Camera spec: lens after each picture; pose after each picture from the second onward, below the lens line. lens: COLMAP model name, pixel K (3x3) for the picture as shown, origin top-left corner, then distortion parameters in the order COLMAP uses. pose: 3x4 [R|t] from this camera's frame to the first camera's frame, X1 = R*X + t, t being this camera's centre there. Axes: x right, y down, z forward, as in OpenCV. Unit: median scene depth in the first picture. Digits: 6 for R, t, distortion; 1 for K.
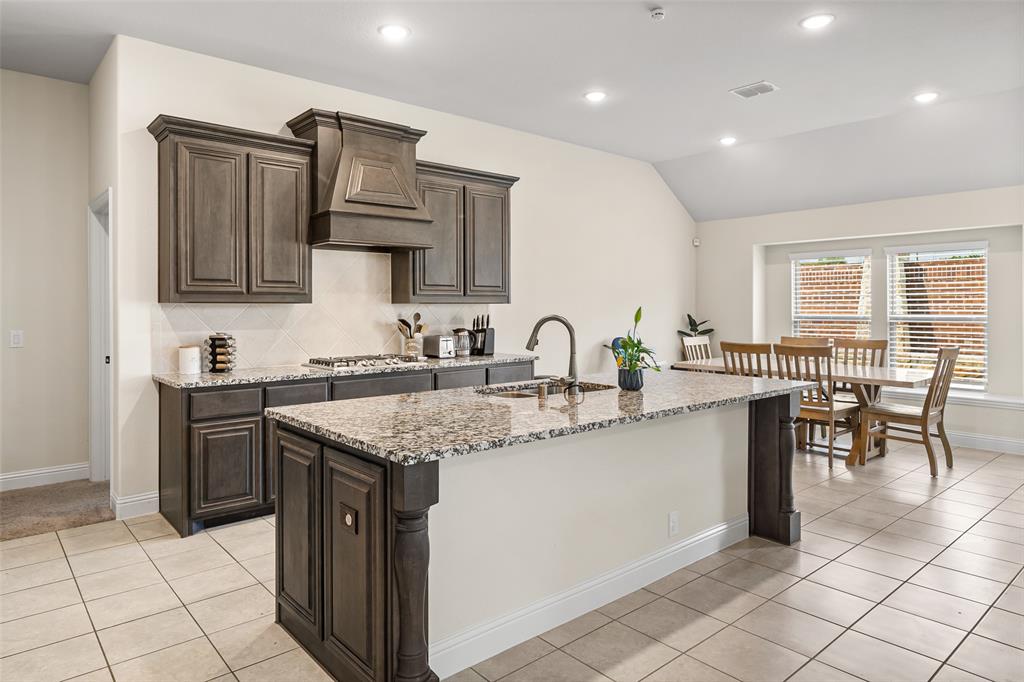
lens RADIAL K [[628.2, 0, 506.3], [0, 628.2, 310.9], [0, 0, 1]] dist [0.005852, -0.000529]
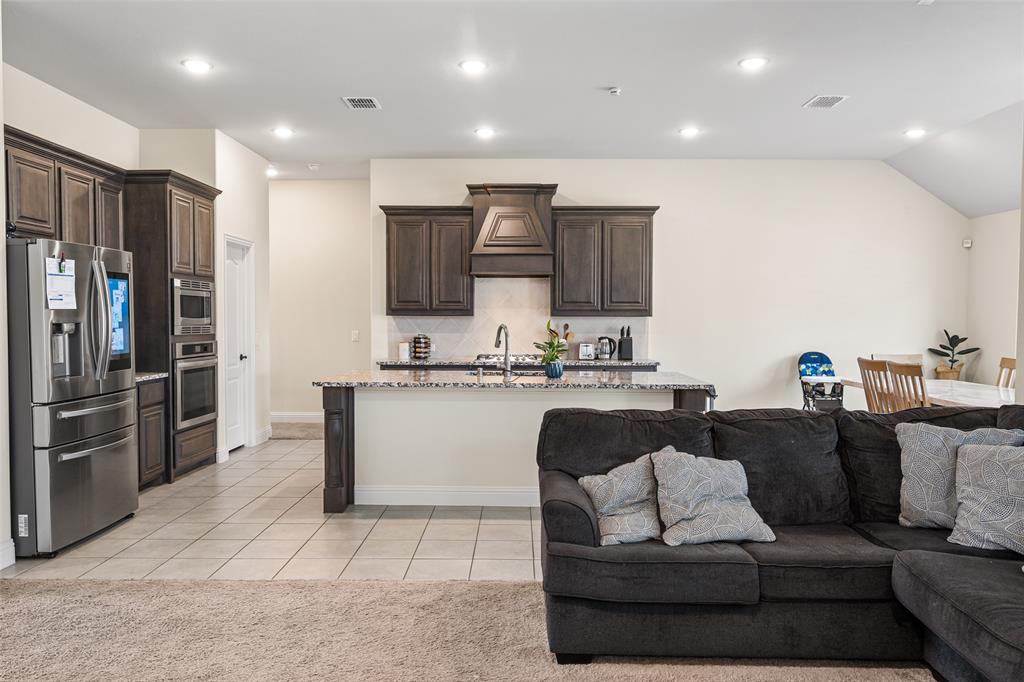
lens RADIAL K [[721.4, 0, 512.7], [0, 721.4, 346.6], [0, 0, 1]] dist [0.002311, -0.006710]
pose [[0.752597, 0.031608, -0.657722, 0.763513], [-0.010619, 0.999300, 0.035873, -0.001580], [0.658395, -0.020013, 0.752406, -0.183674]]
